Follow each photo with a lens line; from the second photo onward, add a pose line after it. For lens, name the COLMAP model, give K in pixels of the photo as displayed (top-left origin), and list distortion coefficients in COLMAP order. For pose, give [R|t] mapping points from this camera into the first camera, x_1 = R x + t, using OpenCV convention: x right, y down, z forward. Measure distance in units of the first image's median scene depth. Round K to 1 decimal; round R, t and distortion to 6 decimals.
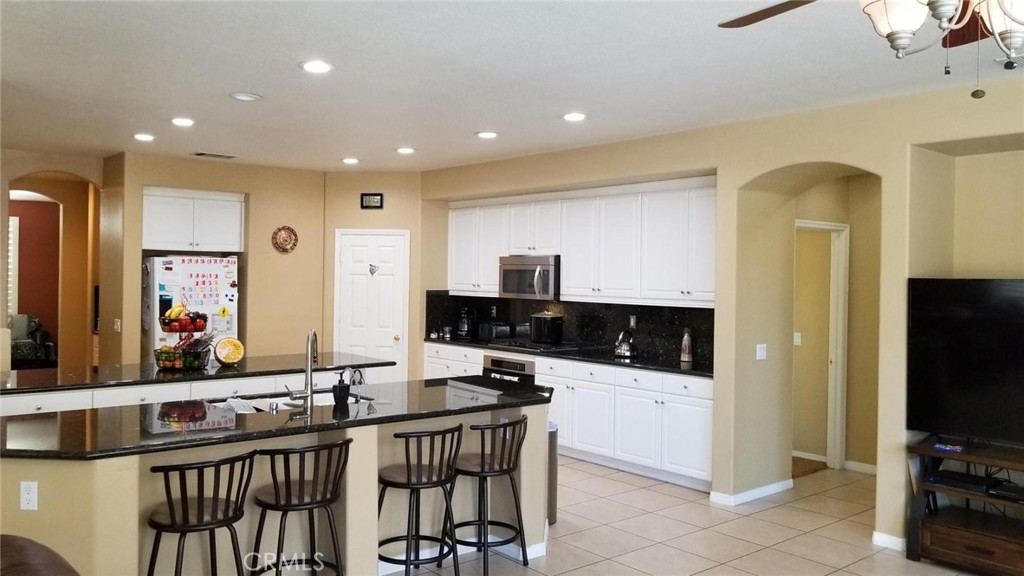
lens RADIAL K [[843.7, 0, 490.6], [0, 843.7, 283.5], [0, 0, 1]] dist [0.094179, 0.002674]
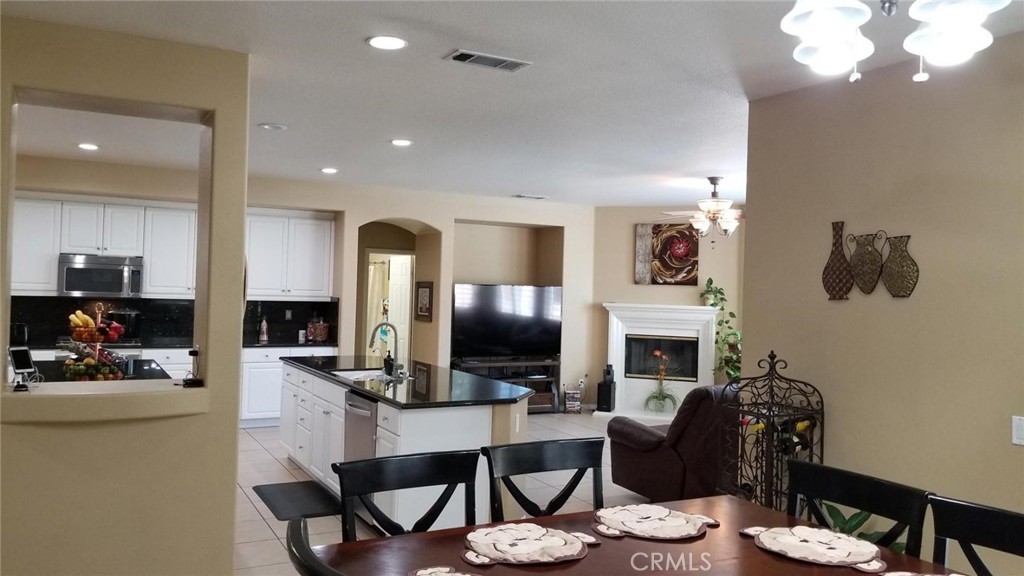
lens RADIAL K [[808.1, 0, 501.1], [0, 808.1, 282.5], [0, 0, 1]] dist [0.077477, -0.001373]
pose [[0.183437, -0.000246, 0.983032, -0.882603], [-0.015341, 0.999877, 0.003113, -0.010561], [-0.982912, -0.015651, 0.183410, 0.338791]]
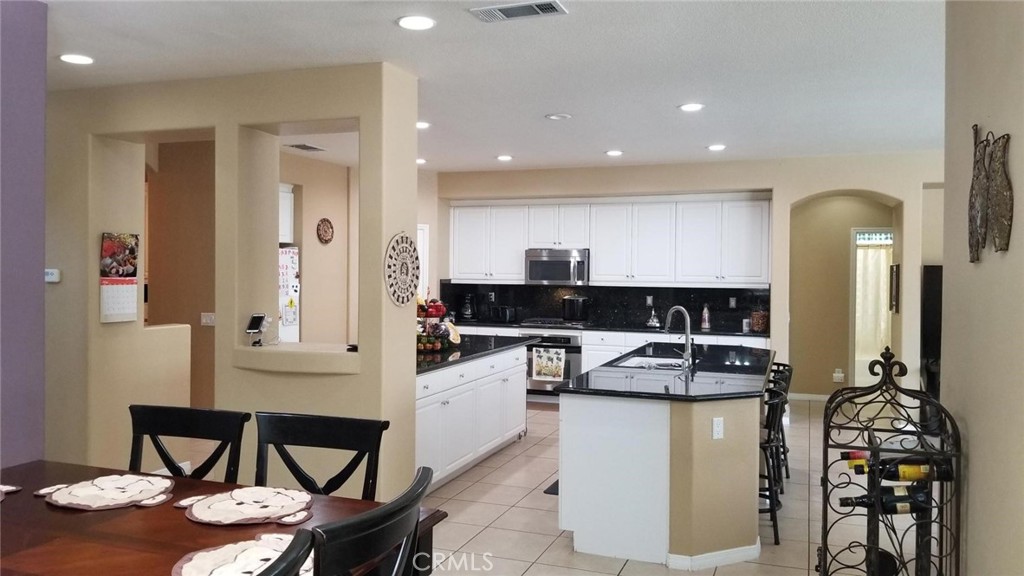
lens RADIAL K [[808.1, 0, 501.1], [0, 808.1, 282.5], [0, 0, 1]] dist [0.077477, -0.001373]
pose [[0.858564, -0.013705, 0.512523, -0.633460], [0.009254, 0.999894, 0.011235, 0.001123], [-0.512623, -0.004903, 0.858600, 0.047858]]
